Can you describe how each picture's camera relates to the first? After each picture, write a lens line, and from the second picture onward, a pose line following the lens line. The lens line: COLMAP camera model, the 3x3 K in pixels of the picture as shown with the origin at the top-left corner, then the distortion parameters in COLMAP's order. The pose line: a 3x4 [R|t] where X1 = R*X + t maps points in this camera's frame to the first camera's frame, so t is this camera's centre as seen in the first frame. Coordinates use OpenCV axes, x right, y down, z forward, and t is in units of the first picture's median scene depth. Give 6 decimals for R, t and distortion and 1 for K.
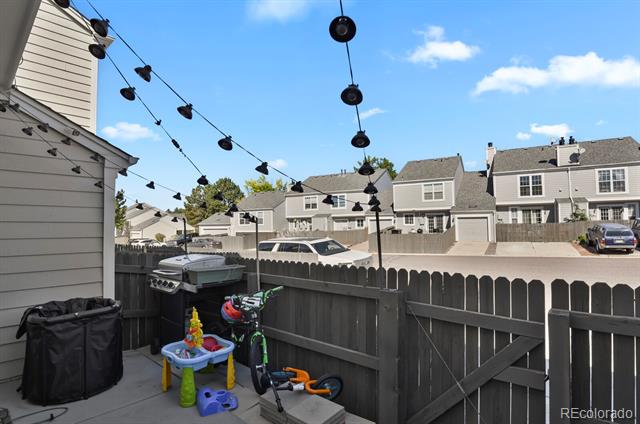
lens RADIAL K [[326.3, 0, 319.3], [0, 326.3, 215.7], [0, 0, 1]] dist [-0.021453, -0.000958]
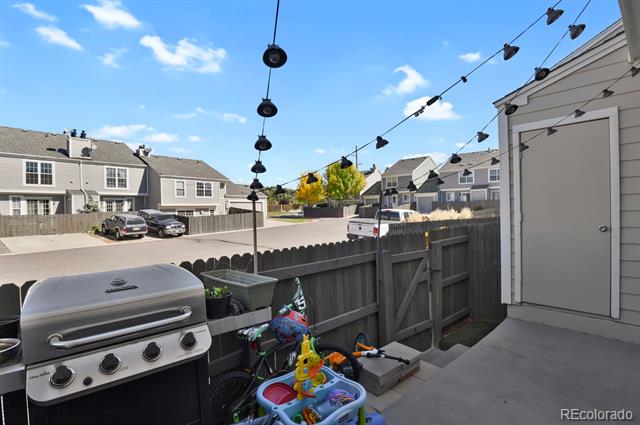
lens RADIAL K [[326.3, 0, 318.8], [0, 326.3, 211.2], [0, 0, 1]] dist [-0.021453, -0.000958]
pose [[0.113179, 0.004142, 0.993566, -0.160752], [-0.015328, 0.999880, -0.002422, 0.003813], [-0.993456, -0.014955, 0.113228, 0.120942]]
